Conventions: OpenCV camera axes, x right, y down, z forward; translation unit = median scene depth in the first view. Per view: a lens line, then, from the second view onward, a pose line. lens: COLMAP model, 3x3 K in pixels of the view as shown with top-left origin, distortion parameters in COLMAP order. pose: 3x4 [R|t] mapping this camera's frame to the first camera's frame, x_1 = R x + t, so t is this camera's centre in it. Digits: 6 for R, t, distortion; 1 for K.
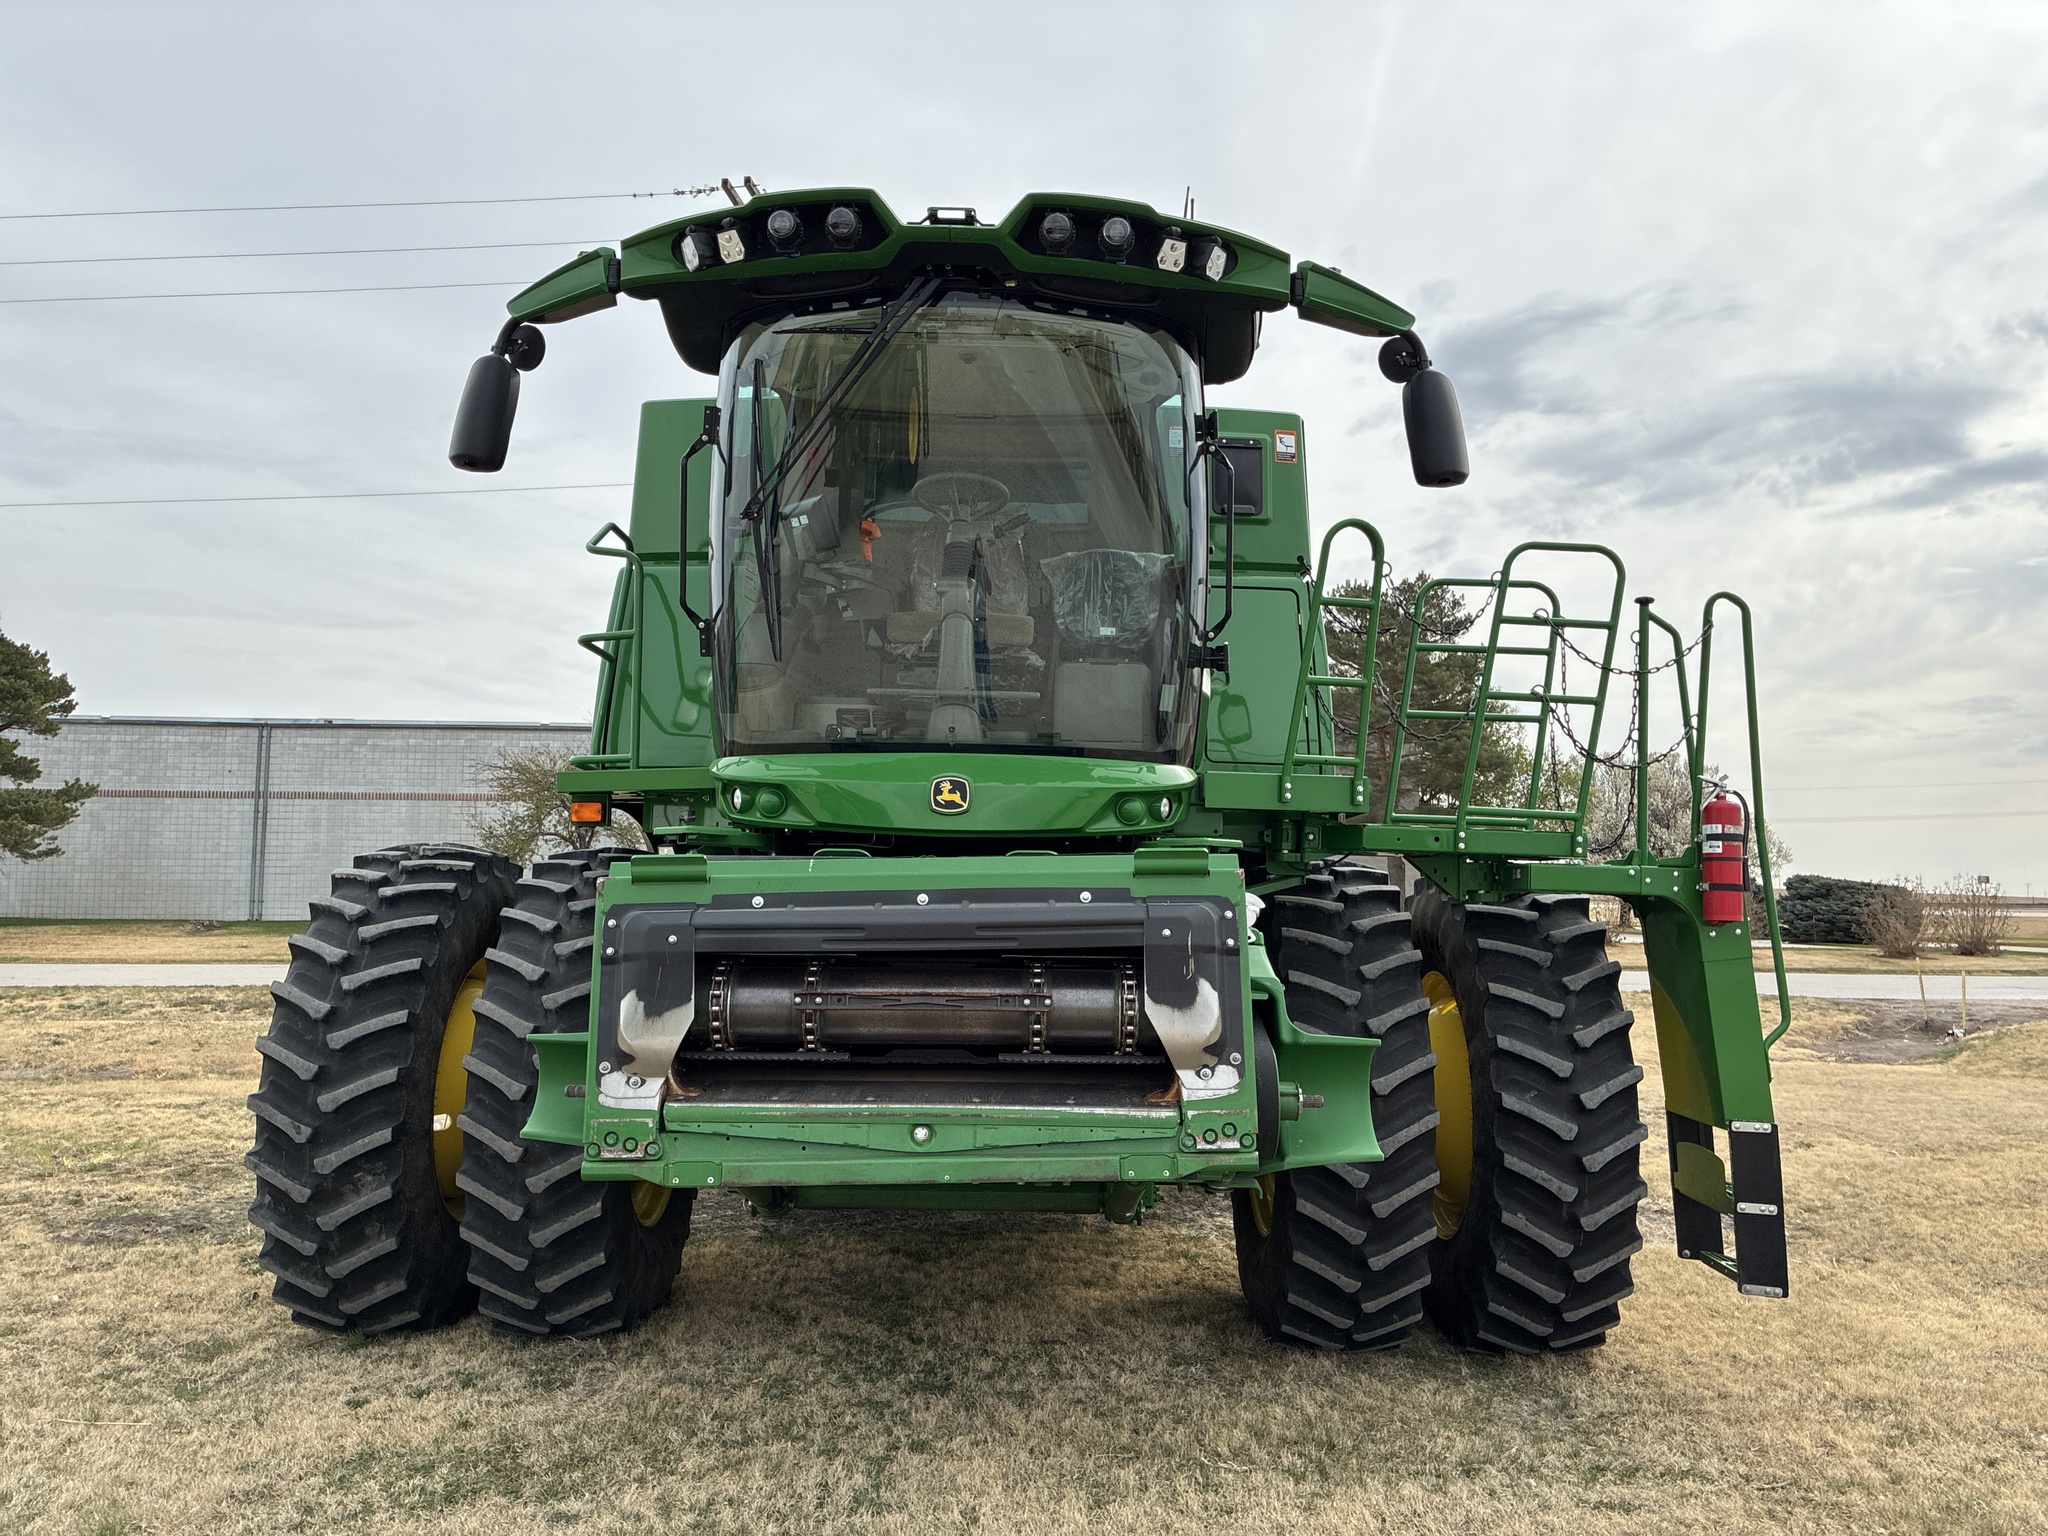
lens RADIAL K [[1580.2, 0, 1015.5], [0, 1580.2, 767.6], [0, 0, 1]] dist [0.022117, -0.031795]
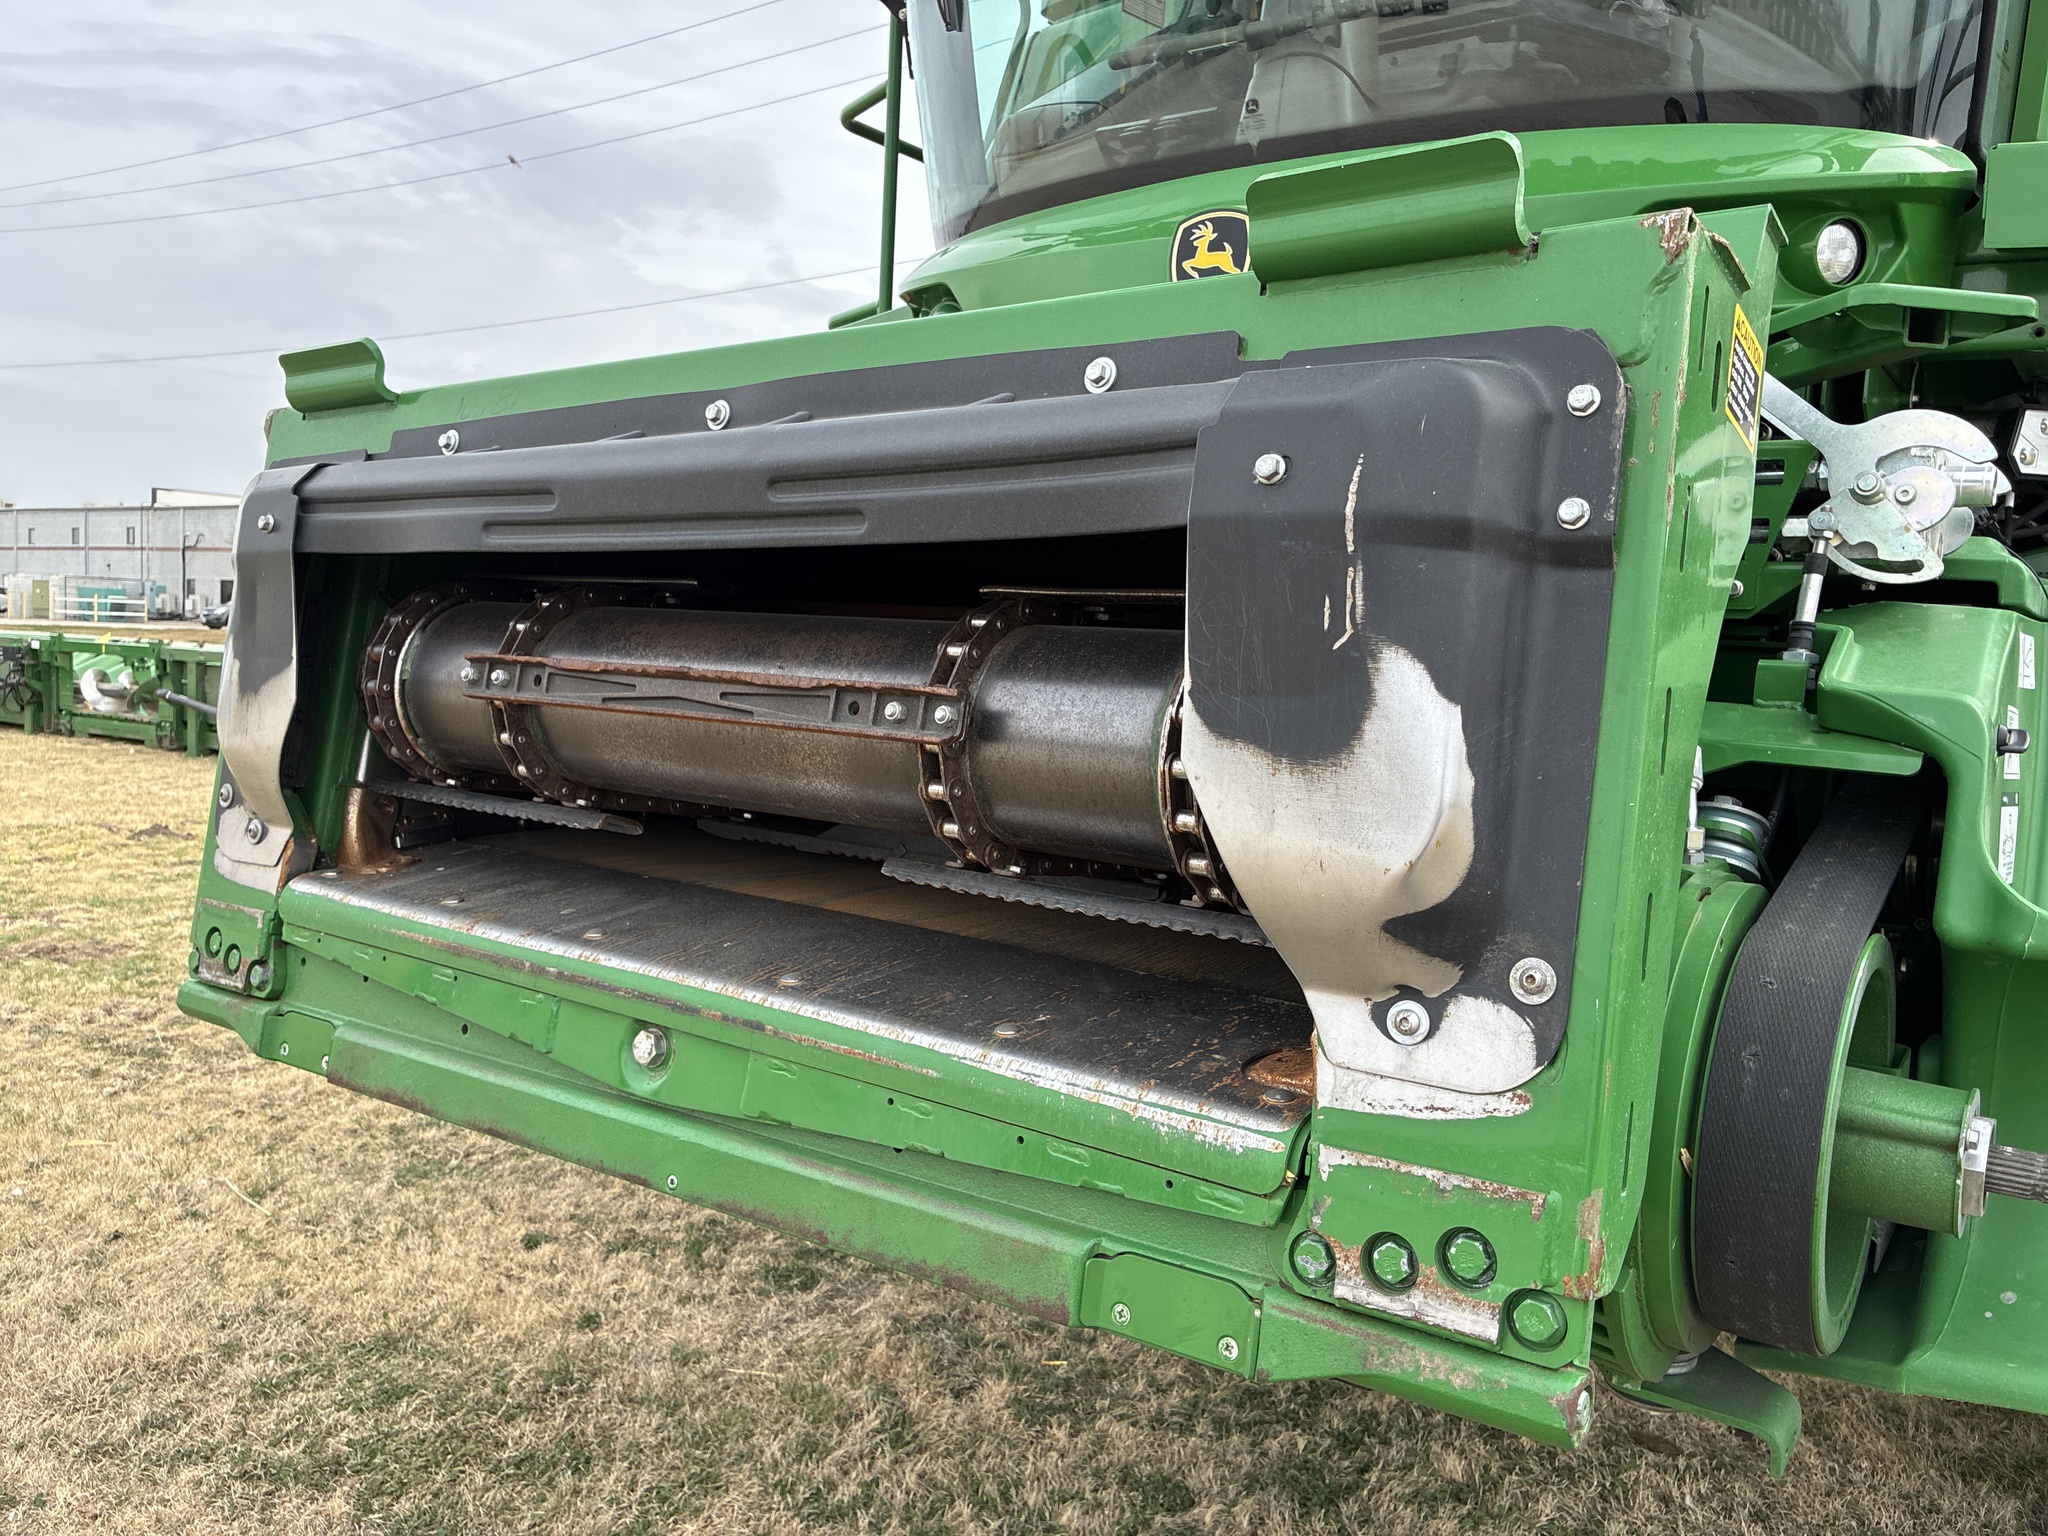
lens RADIAL K [[1580.2, 0, 979.2], [0, 1580.2, 798.2], [0, 0, 1]] dist [0.022117, -0.031795]
pose [[0.794820, 0.086596, -0.600634, 0.213116], [0.008223, 0.988139, 0.153345, 0.115782], [0.606789, -0.126821, 0.784681, 0.749080]]
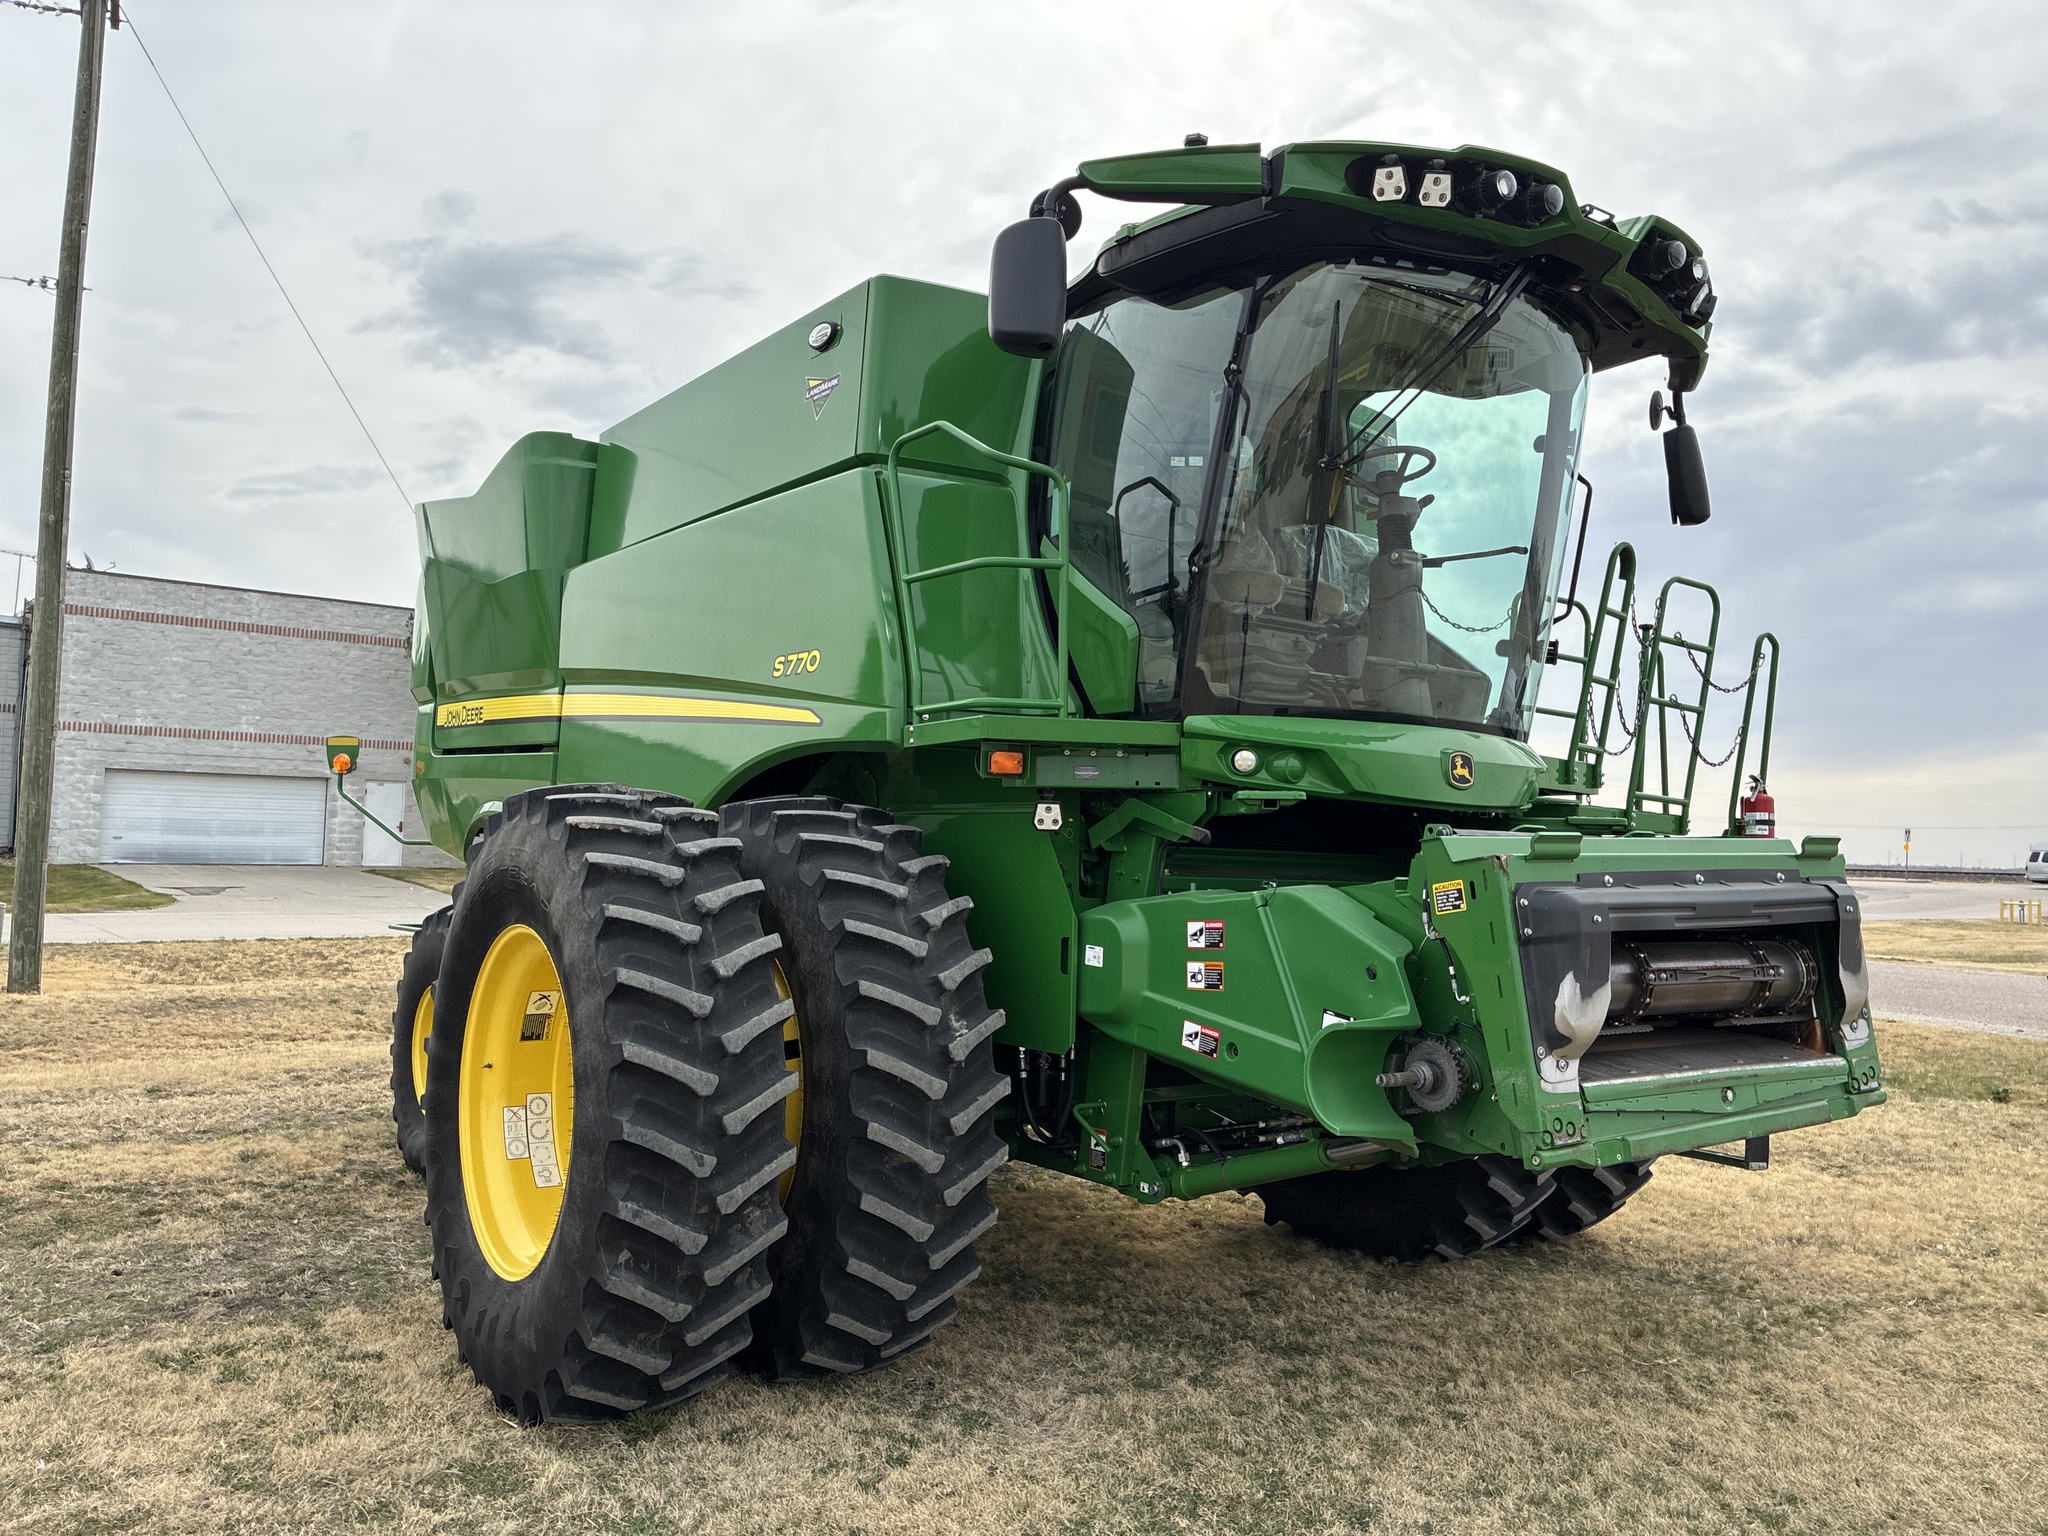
lens RADIAL K [[1580.2, 0, 1024.1], [0, 1580.2, 756.7], [0, 0, 1]] dist [0.022117, -0.031795]
pose [[0.803124, 0.048133, 0.593865, -1.076301], [-0.068558, 0.997577, 0.011862, 0.019756], [-0.591854, -0.050241, 0.804478, 0.414968]]
